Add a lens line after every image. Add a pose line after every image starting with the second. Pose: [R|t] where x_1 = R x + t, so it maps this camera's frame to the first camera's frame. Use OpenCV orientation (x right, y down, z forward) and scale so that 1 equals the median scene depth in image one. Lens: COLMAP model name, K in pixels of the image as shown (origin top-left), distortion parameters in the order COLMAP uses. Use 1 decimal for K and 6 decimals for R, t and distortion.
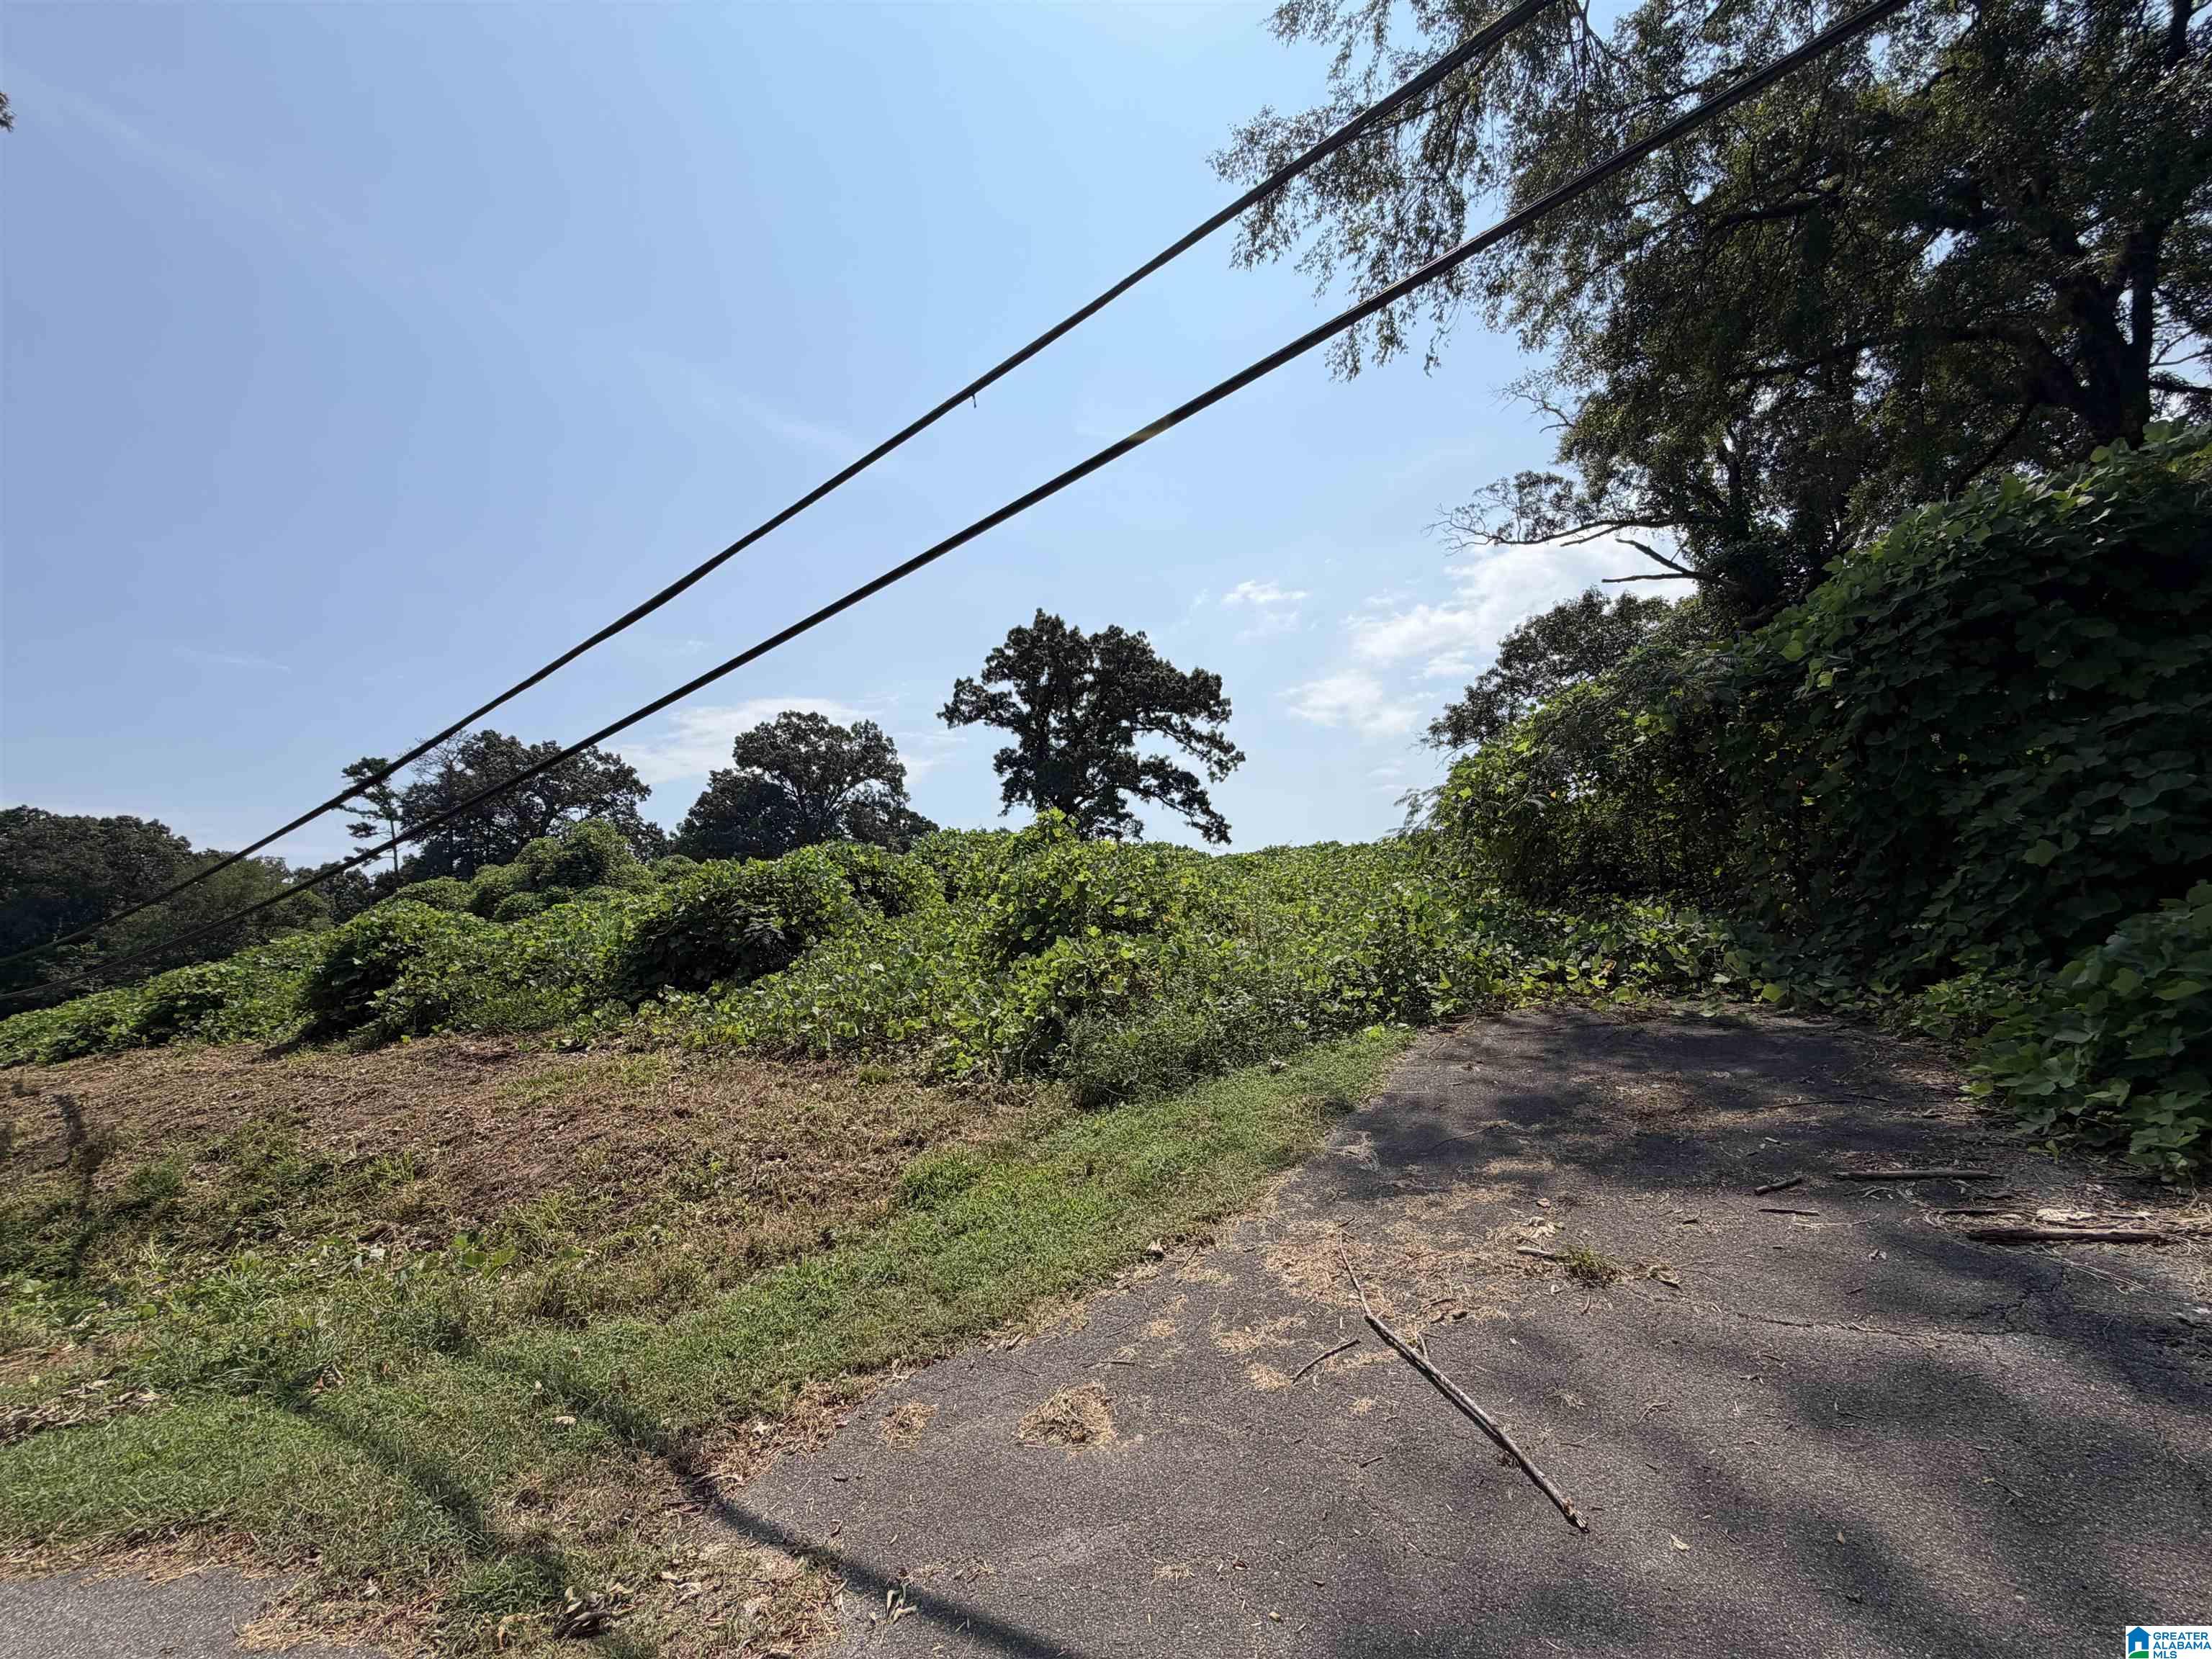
lens RADIAL K [[881.6, 0, 1099.4], [0, 881.6, 830.5], [0, 0, 1]] dist [0.000836, -0.000081]
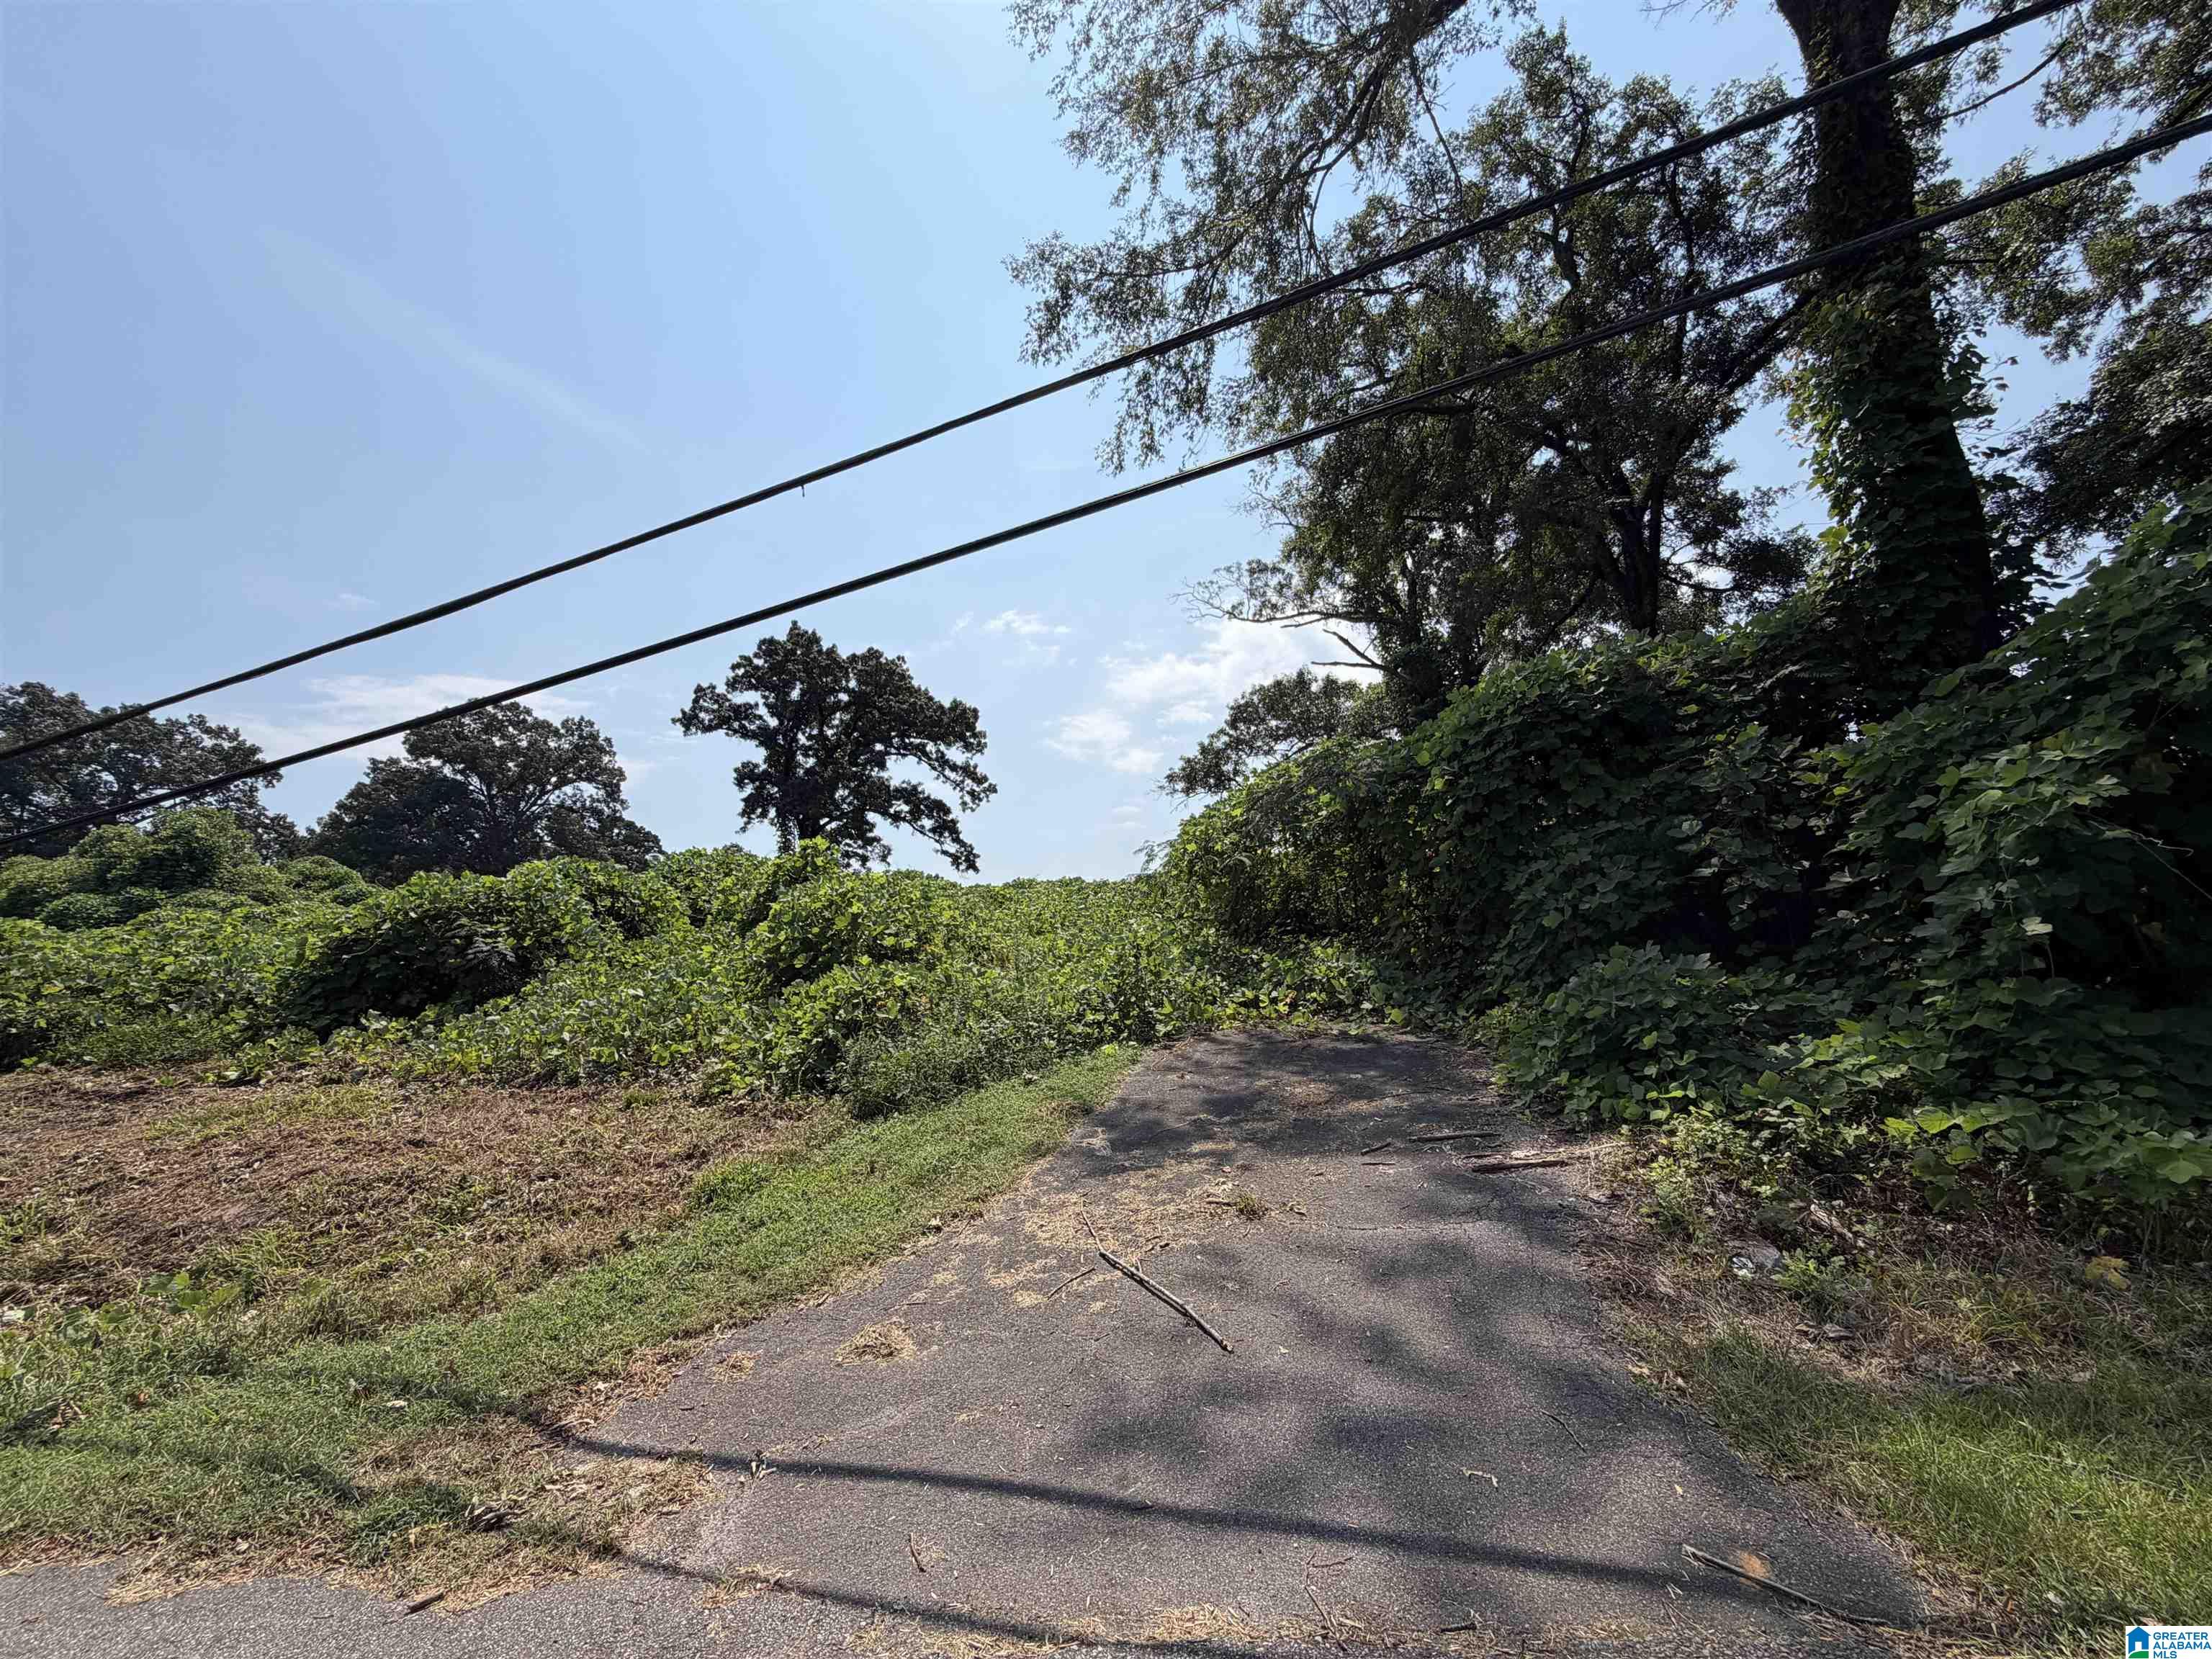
lens RADIAL K [[882.0, 0, 1099.9], [0, 882.0, 829.0], [0, 0, 1]] dist [0.000362, 0.000094]
pose [[0.957621, 0.059499, 0.281817, -0.032347], [-0.050383, 0.997949, -0.039491, -0.012547], [-0.283589, 0.023619, 0.958655, -0.086058]]
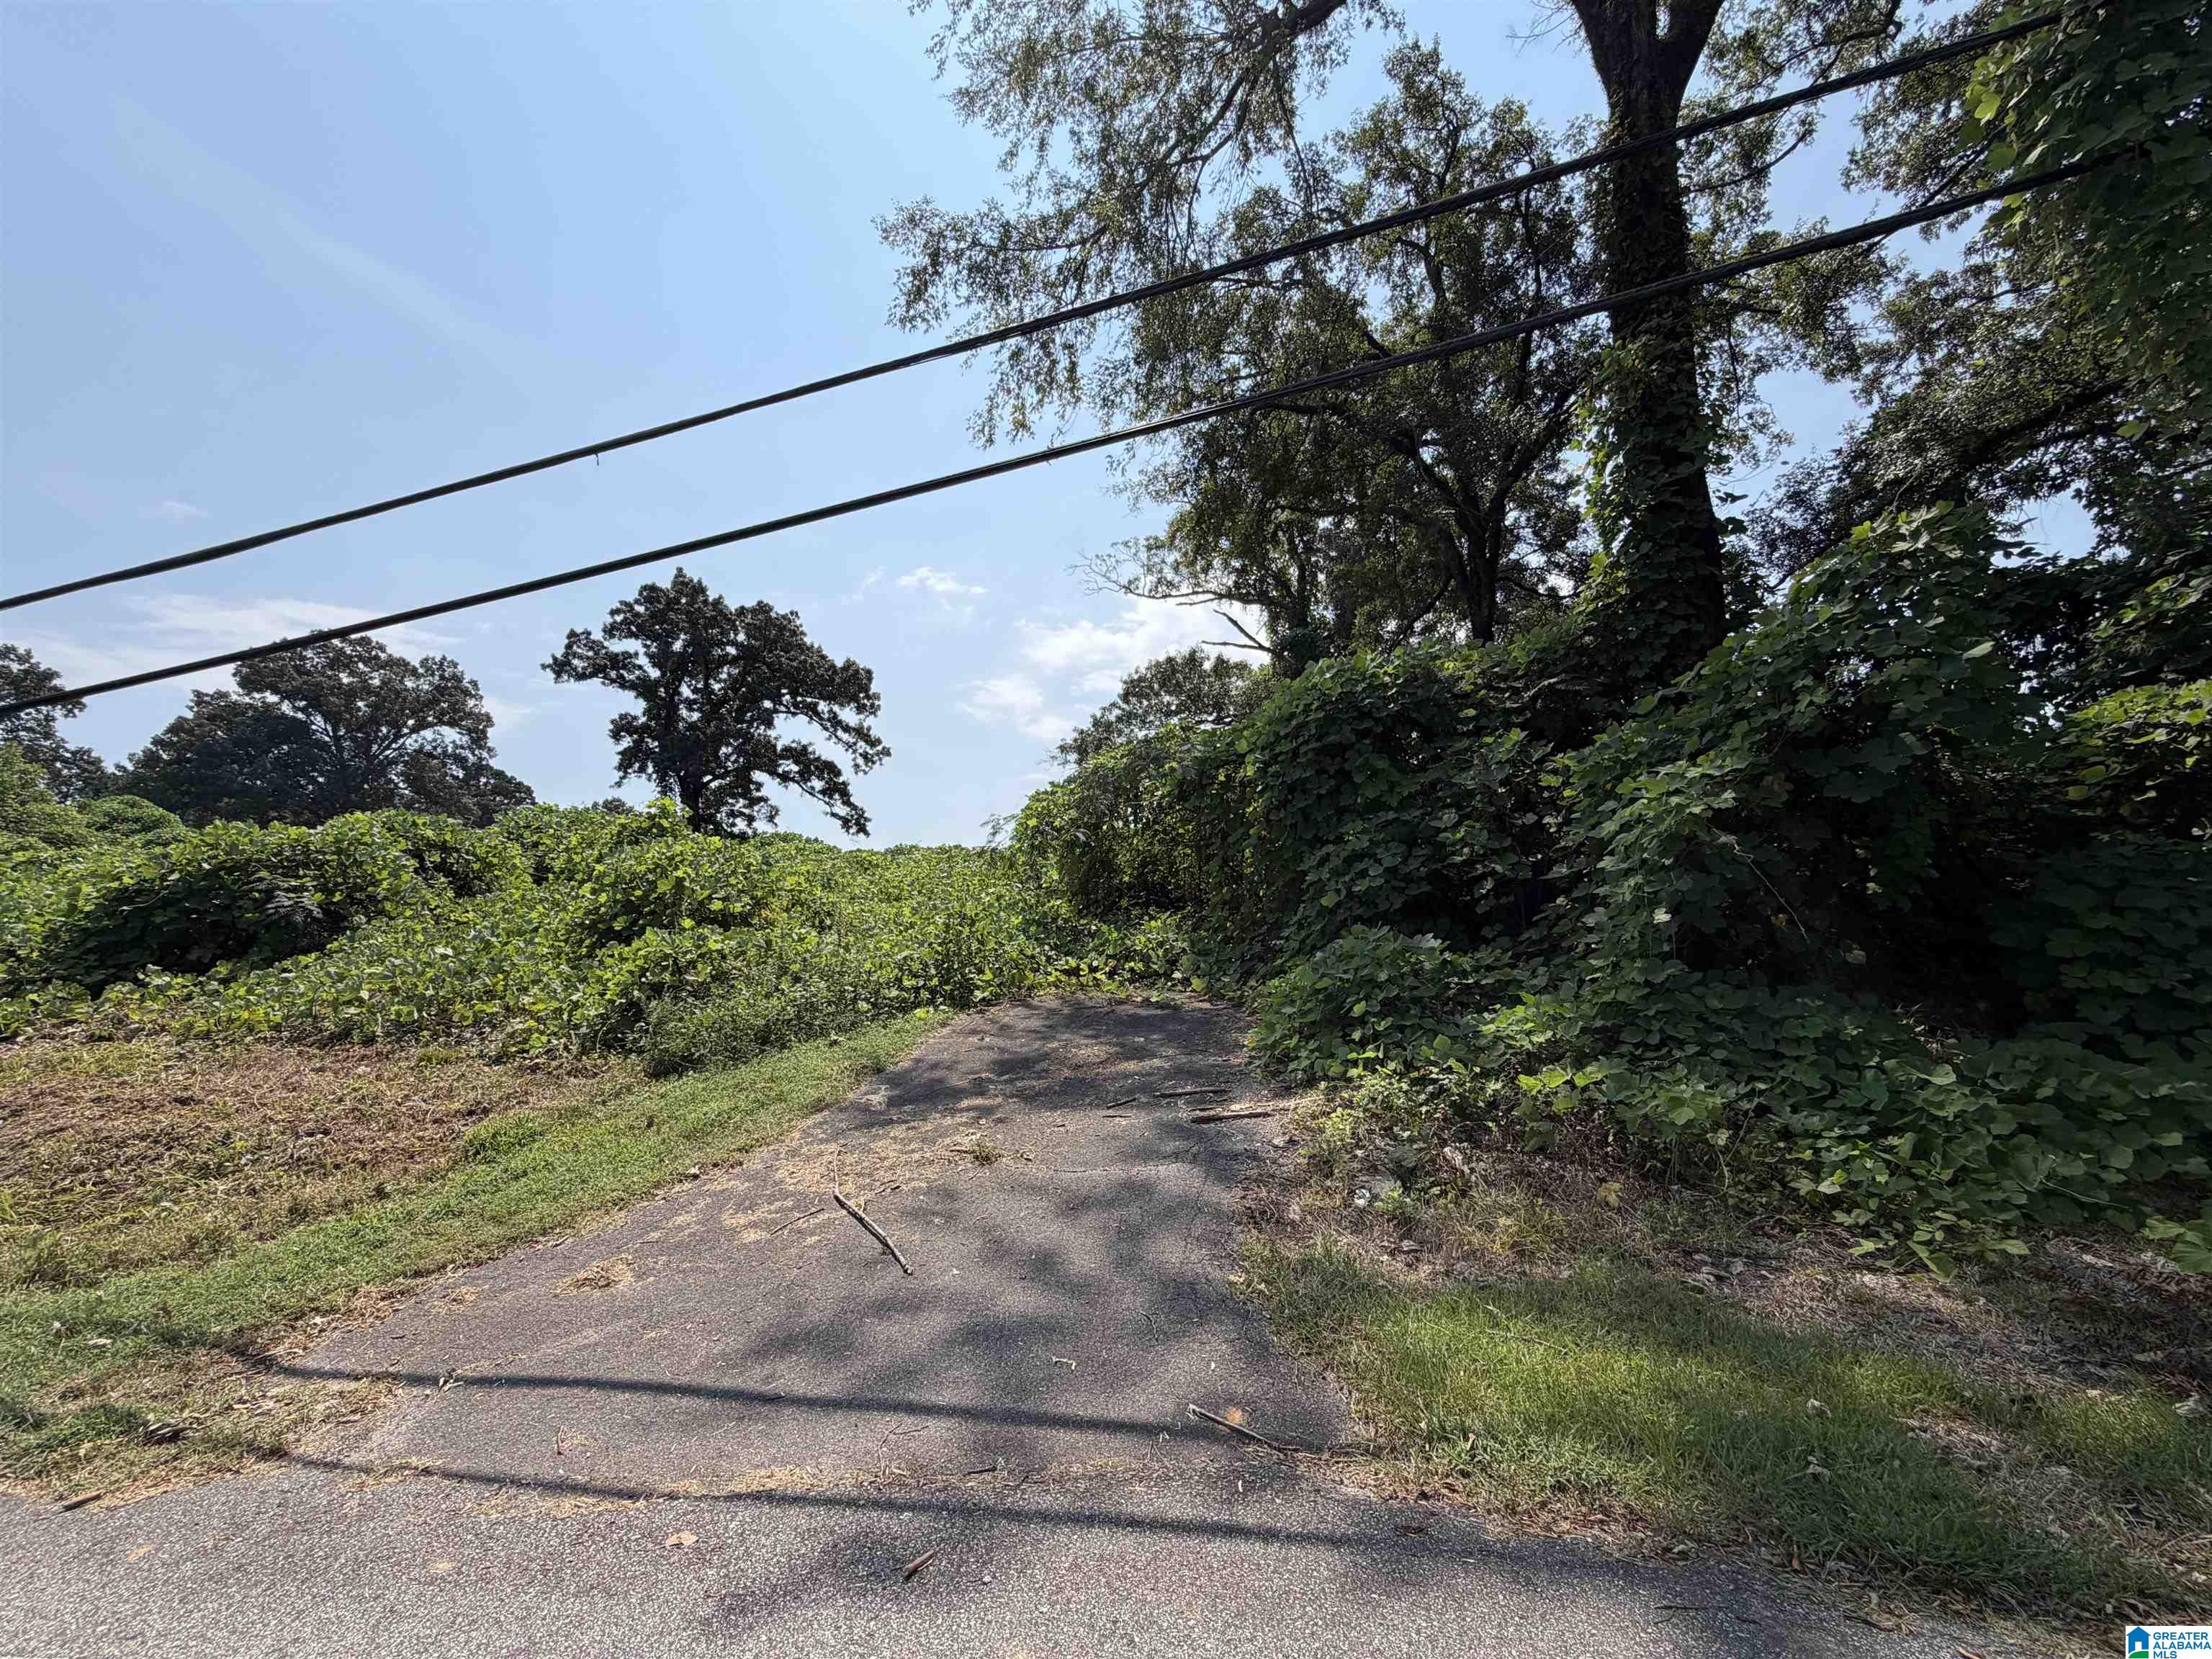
lens RADIAL K [[882.0, 0, 1099.9], [0, 882.0, 829.0], [0, 0, 1]] dist [0.000362, 0.000094]
pose [[0.920681, 0.078695, 0.382300, 0.026379], [-0.080968, 0.996665, -0.010165, -0.023418], [-0.381825, -0.021596, 0.923982, -0.145122]]
